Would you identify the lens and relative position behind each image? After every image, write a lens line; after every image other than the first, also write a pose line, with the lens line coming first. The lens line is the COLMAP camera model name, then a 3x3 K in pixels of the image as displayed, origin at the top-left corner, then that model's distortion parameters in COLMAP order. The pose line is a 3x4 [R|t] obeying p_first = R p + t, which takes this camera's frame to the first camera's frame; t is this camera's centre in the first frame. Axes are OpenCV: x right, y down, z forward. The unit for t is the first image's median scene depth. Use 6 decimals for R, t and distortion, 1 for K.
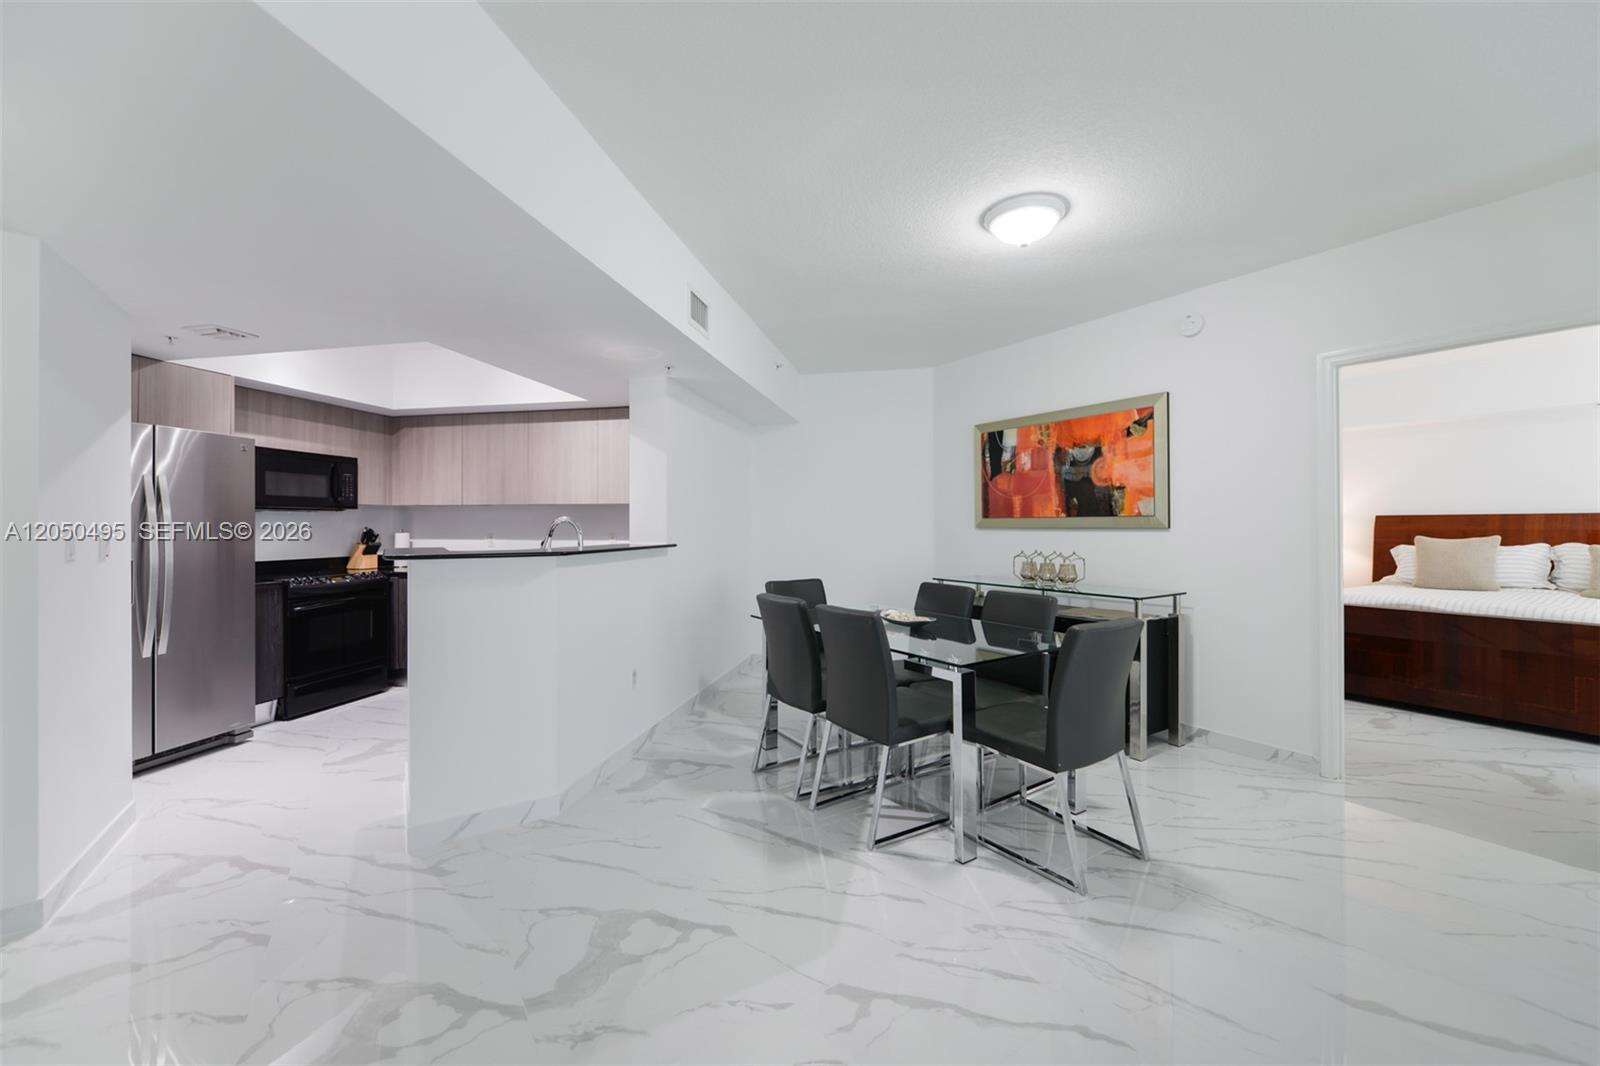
lens RADIAL K [[635.6, 0, 804.6], [0, 635.6, 528.1], [0, 0, 1]] dist [0.000261, -0.003053]
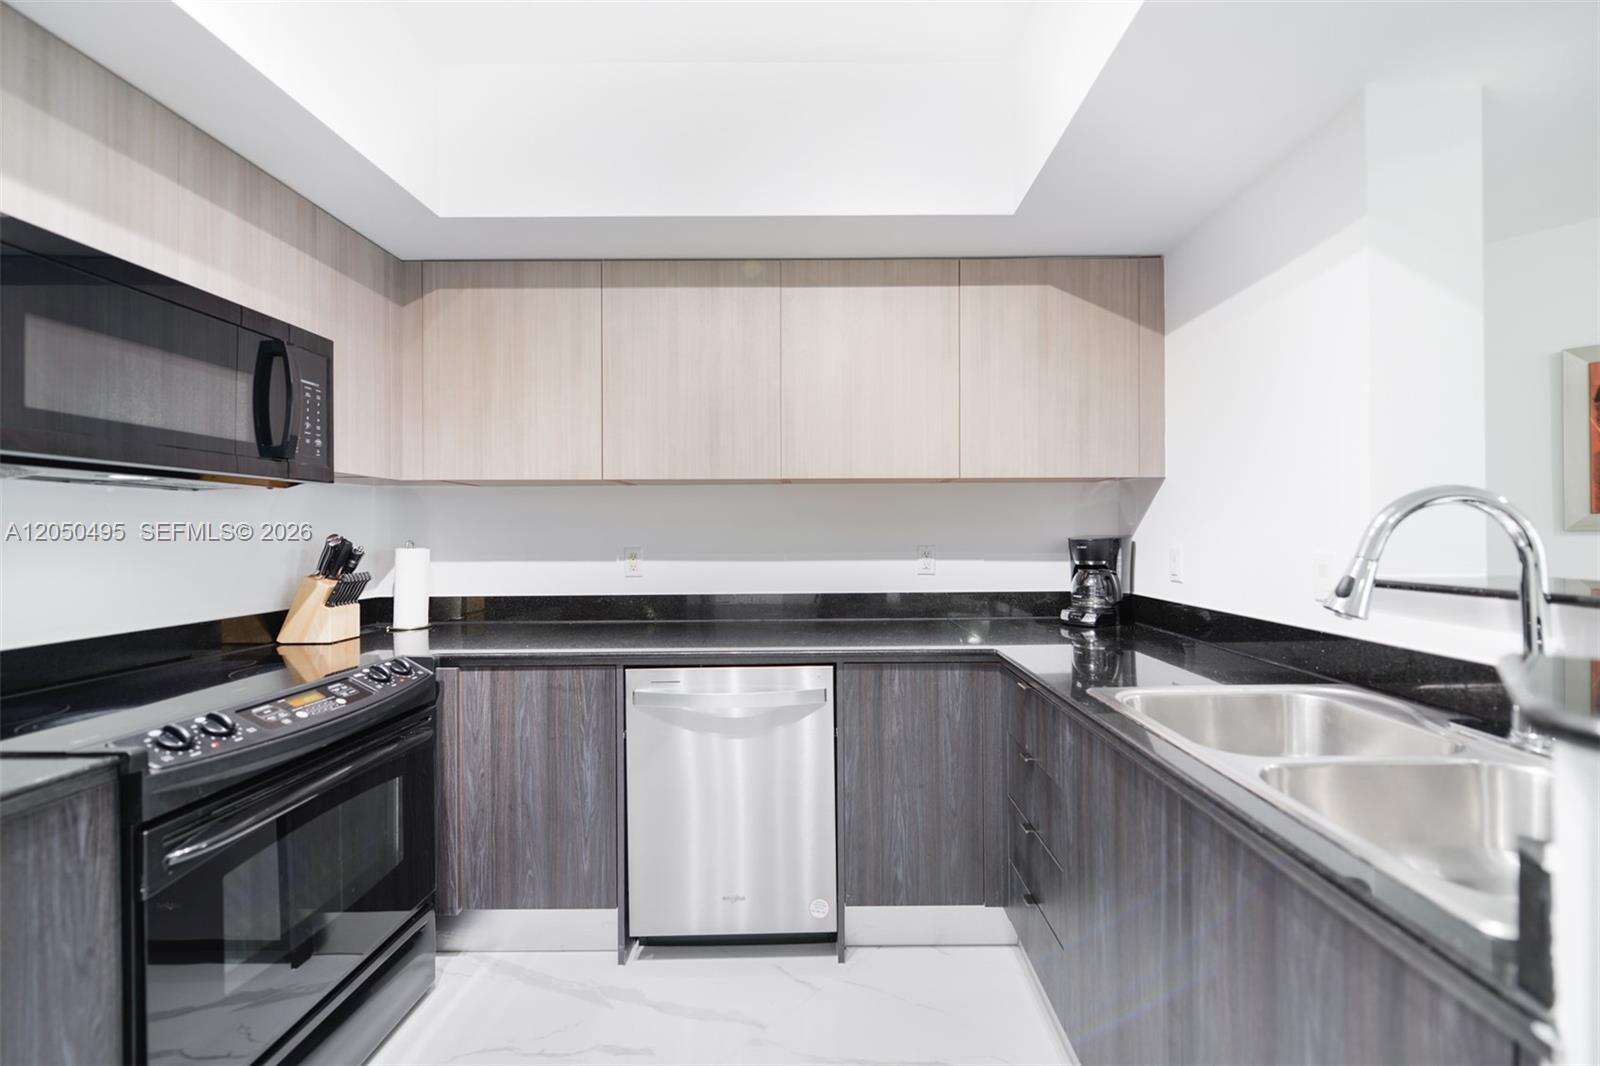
lens RADIAL K [[635.6, 0, 817.2], [0, 635.6, 534.5], [0, 0, 1]] dist [0.000261, -0.003053]
pose [[0.979116, -0.002662, 0.203286, -0.618299], [0.003195, 0.999992, -0.002297, 0.001095], [-0.203278, 0.002899, 0.979117, 0.721677]]
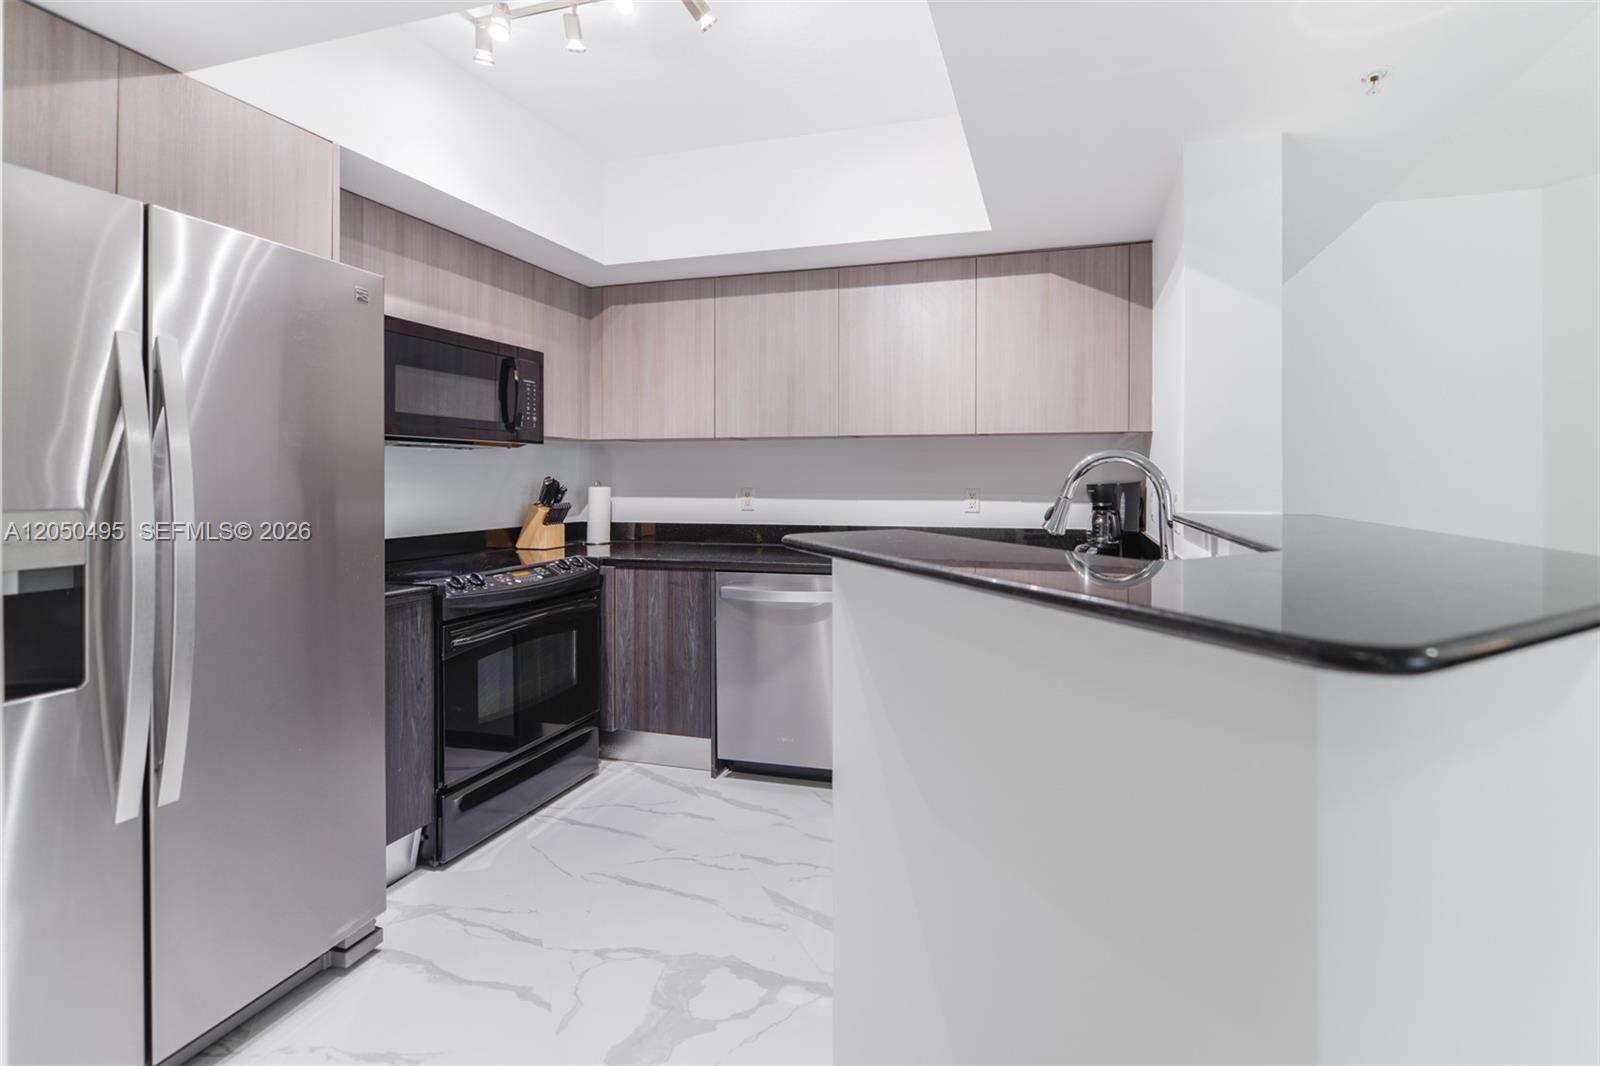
lens RADIAL K [[706.0, 0, 882.2], [0, 706.0, 484.1], [0, 0, 1]] dist [-0.009892, -0.000915]
pose [[0.998159, 0.004084, -0.060507, -0.446787], [-0.003766, 0.999978, 0.005368, 0.001218], [0.060528, -0.005131, 0.998153, 0.484891]]
